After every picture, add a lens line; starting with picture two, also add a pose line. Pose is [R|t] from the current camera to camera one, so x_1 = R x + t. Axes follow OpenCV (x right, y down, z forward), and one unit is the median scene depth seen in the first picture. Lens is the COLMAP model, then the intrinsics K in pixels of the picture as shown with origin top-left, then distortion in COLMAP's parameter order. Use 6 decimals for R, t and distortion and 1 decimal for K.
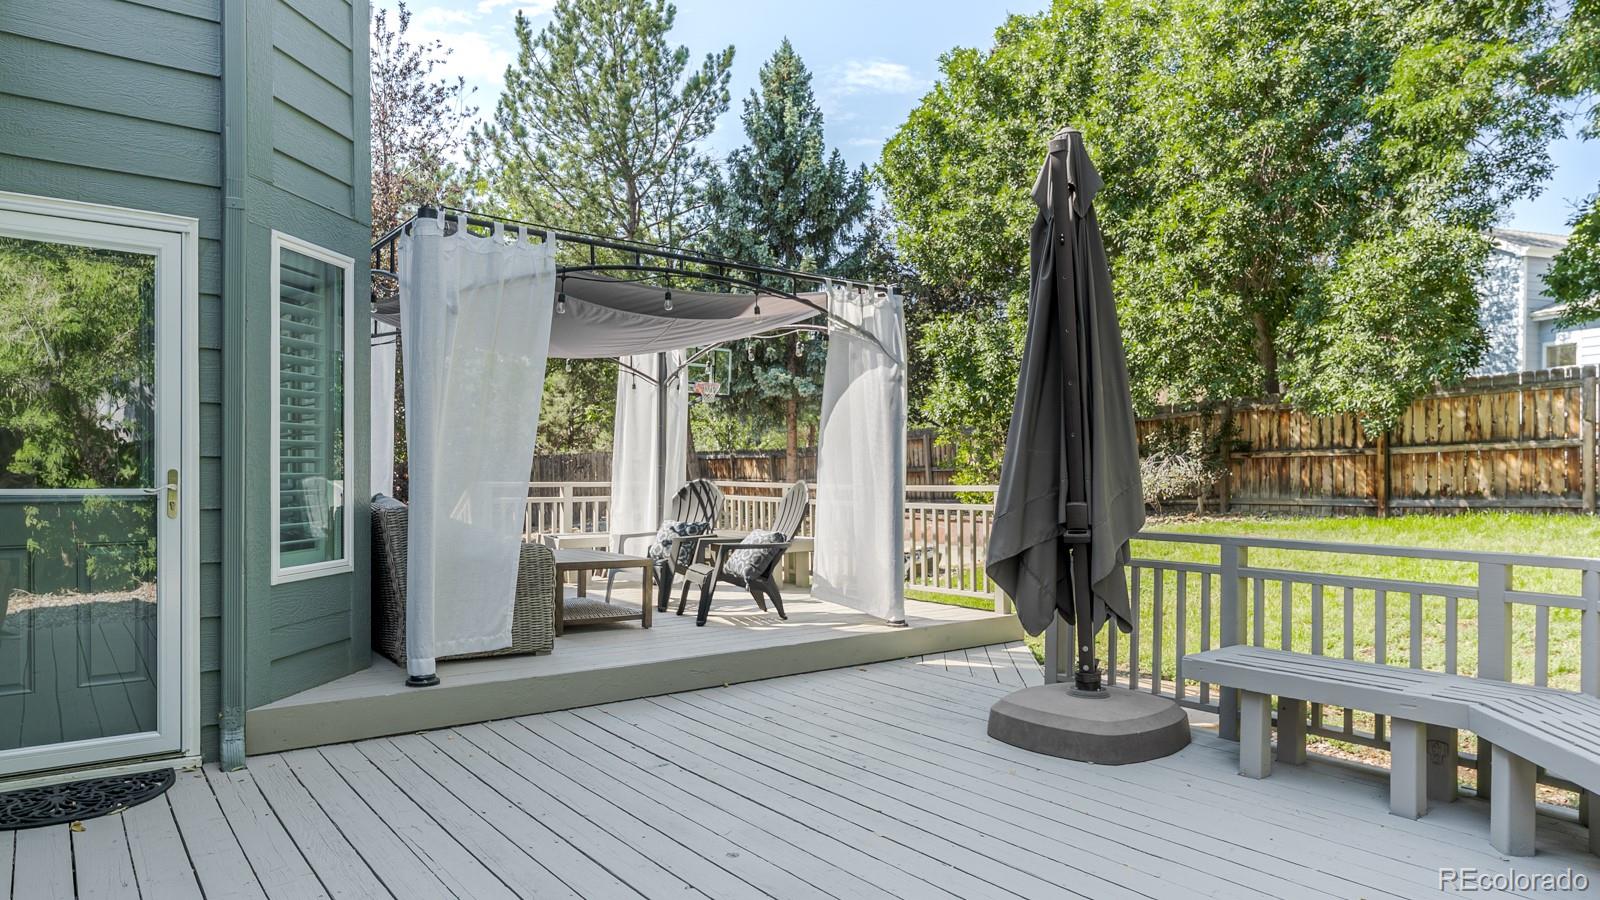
lens RADIAL K [[991.0, 0, 808.5], [0, 991.0, 465.7], [0, 0, 1]] dist [-0.005958, 0.000762]
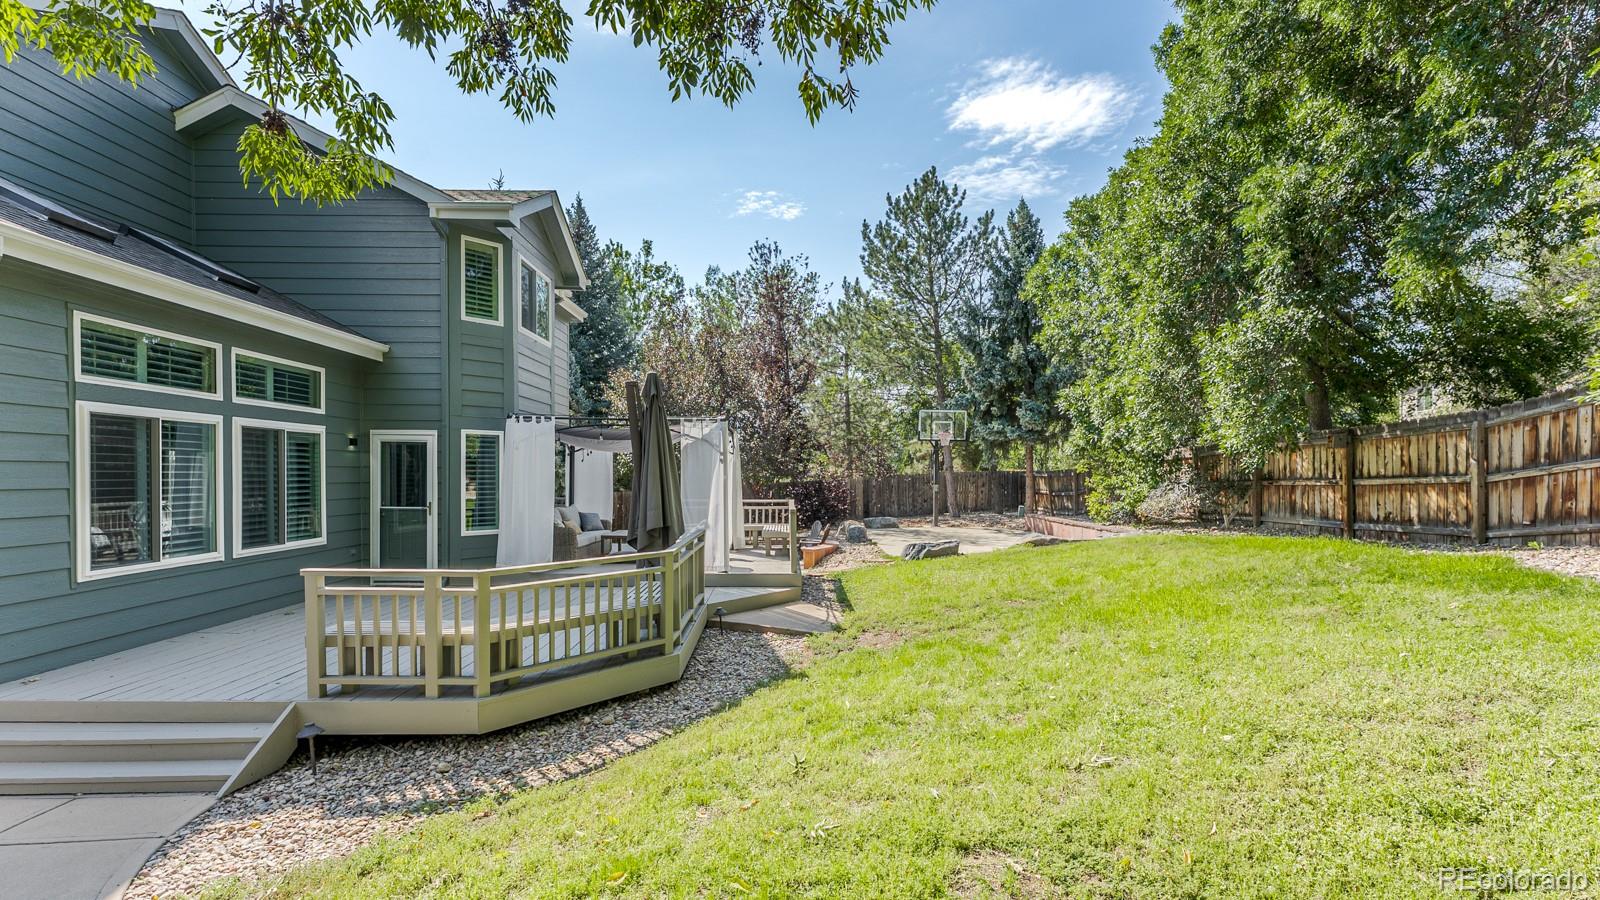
lens RADIAL K [[706.0, 0, 804.3], [0, 706.0, 476.5], [0, 0, 1]] dist [-0.002409, -0.000523]
pose [[0.810823, 0.000329, -0.585291, 0.558619], [0.002627, 0.999988, 0.004201, -0.027702], [0.585285, -0.004944, 0.810813, -0.077507]]
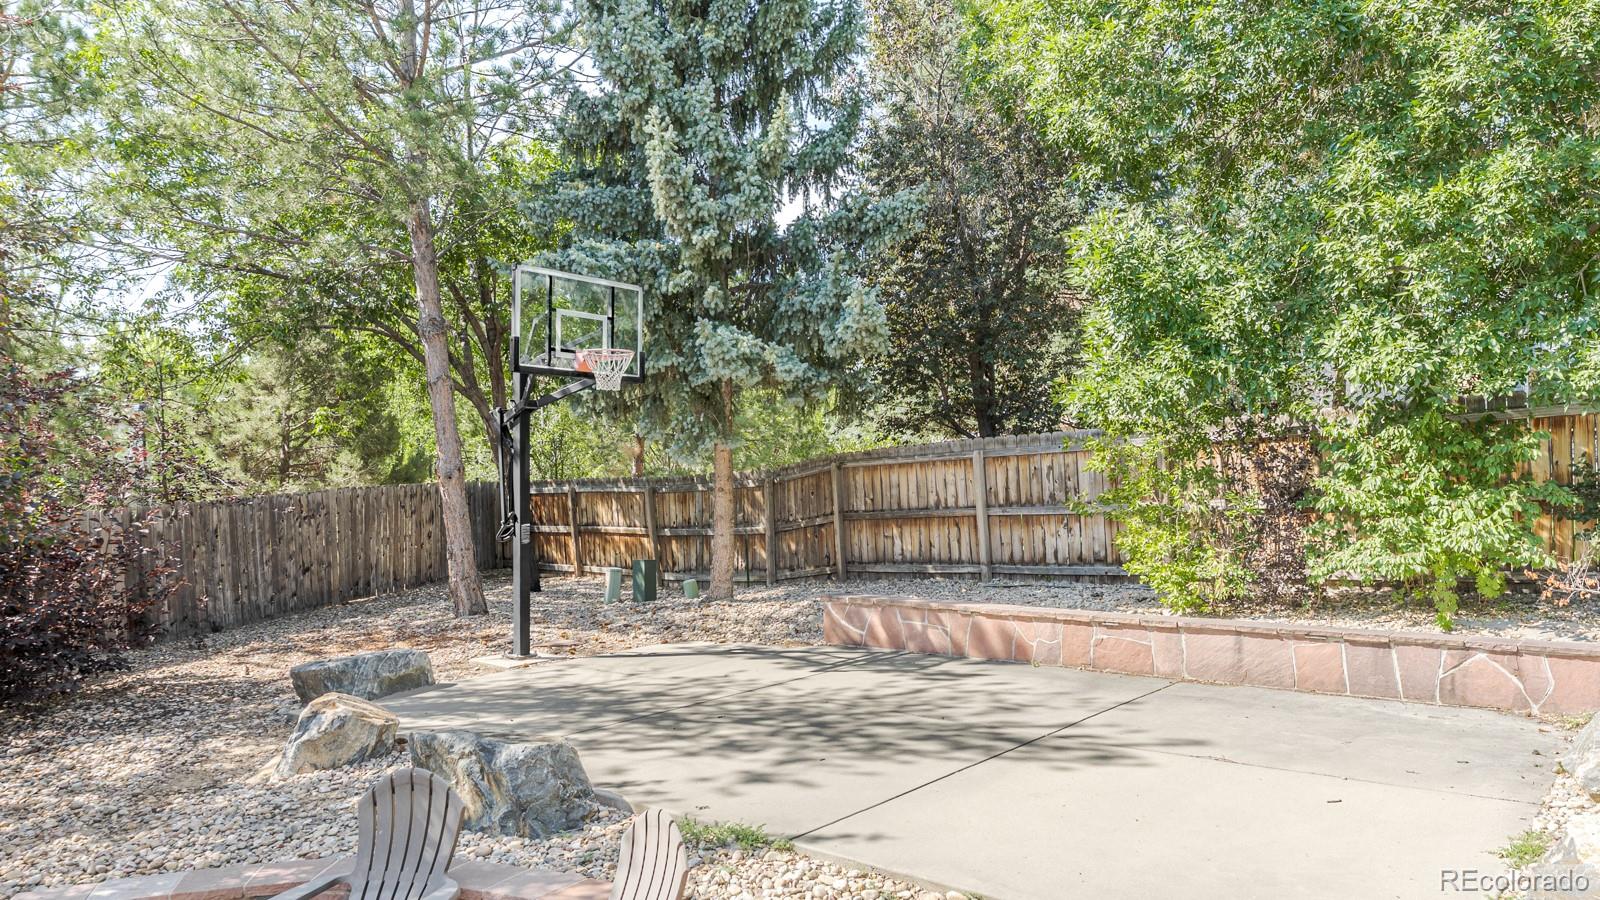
lens RADIAL K [[1087.9, 0, 794.2], [0, 1087.9, 455.4], [0, 0, 1]] dist [0.000714, 0.001379]
pose [[0.977201, -0.014107, 0.211845, -0.181710], [0.019573, 0.999527, -0.023726, -0.026037], [-0.211410, 0.027332, 0.977015, 0.678706]]
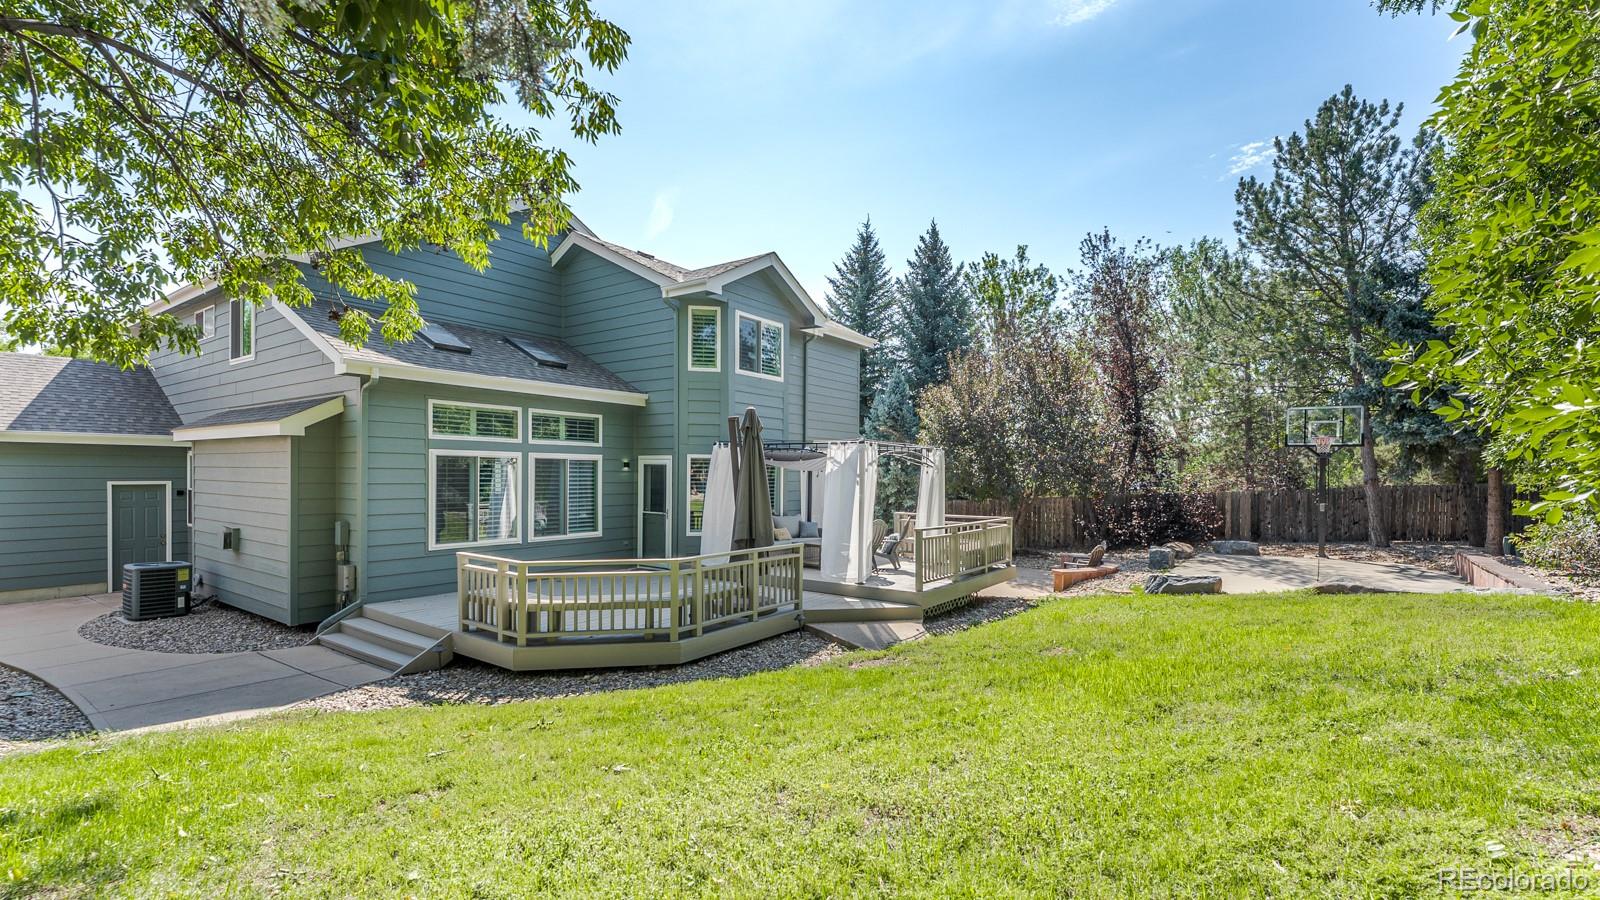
lens RADIAL K [[706.0, 0, 796.5], [0, 706.0, 477.7], [0, 0, 1]] dist [-0.002409, -0.000523]
pose [[0.279363, 0.004831, -0.960173, 0.807620], [-0.004747, 0.999982, 0.003651, -0.047321], [0.960174, 0.003538, 0.279381, 0.186875]]
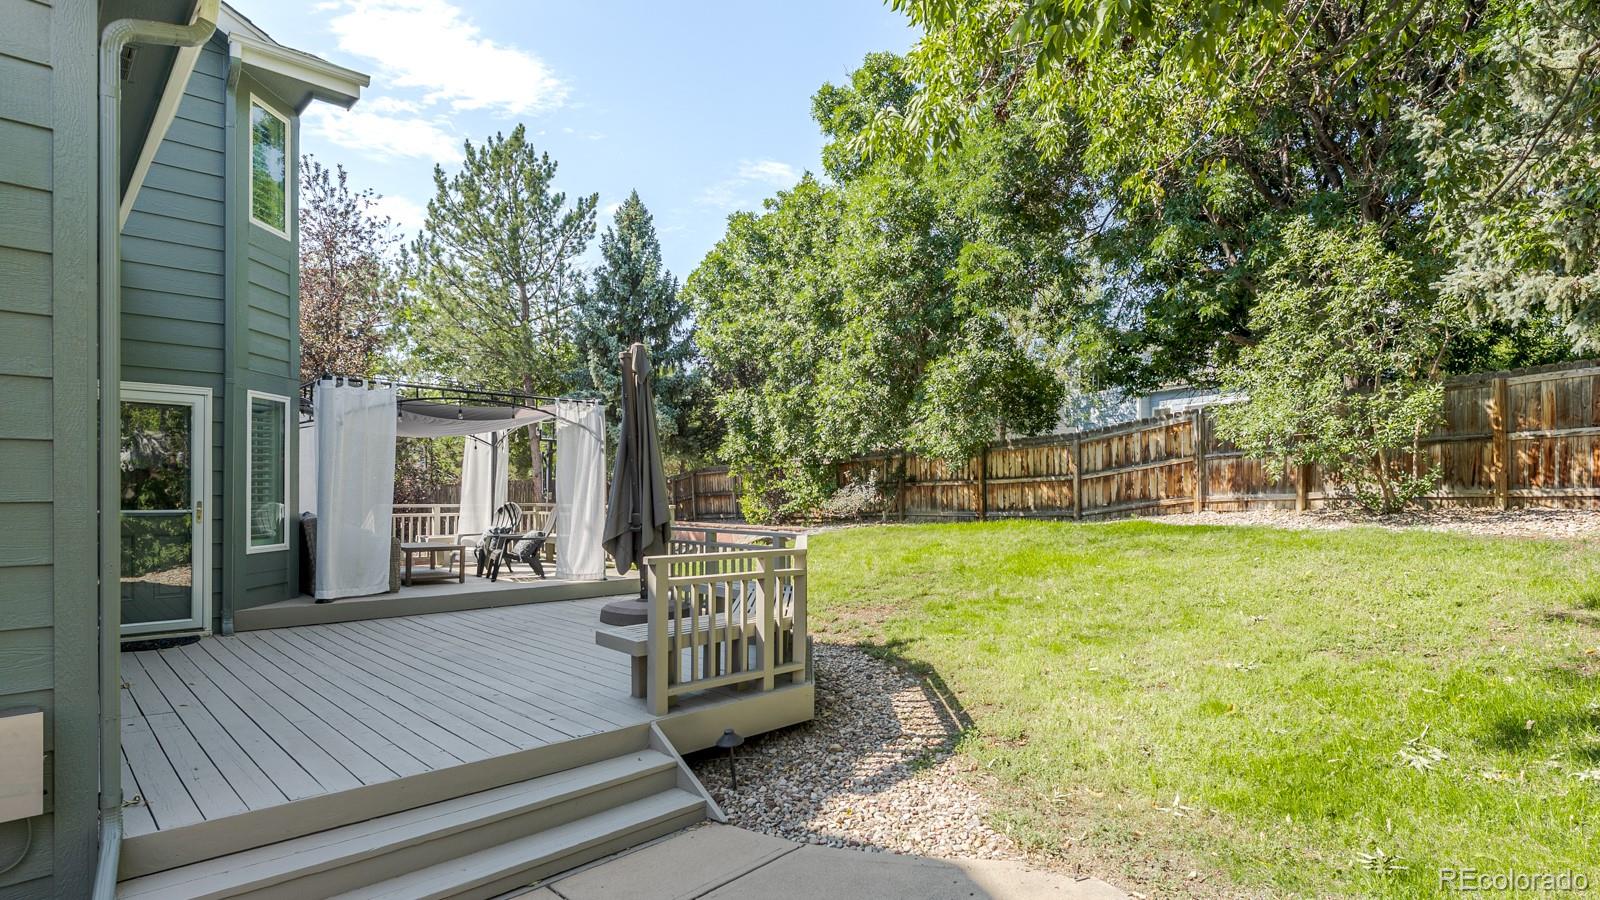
lens RADIAL K [[805.0, 0, 812.7], [0, 805.0, 478.3], [0, 0, 1]] dist [-0.005518, -0.001889]
pose [[0.992605, -0.001618, 0.121378, 0.148827], [0.003074, 0.999926, -0.011804, -0.006431], [-0.121350, 0.012090, 0.992536, -0.281107]]
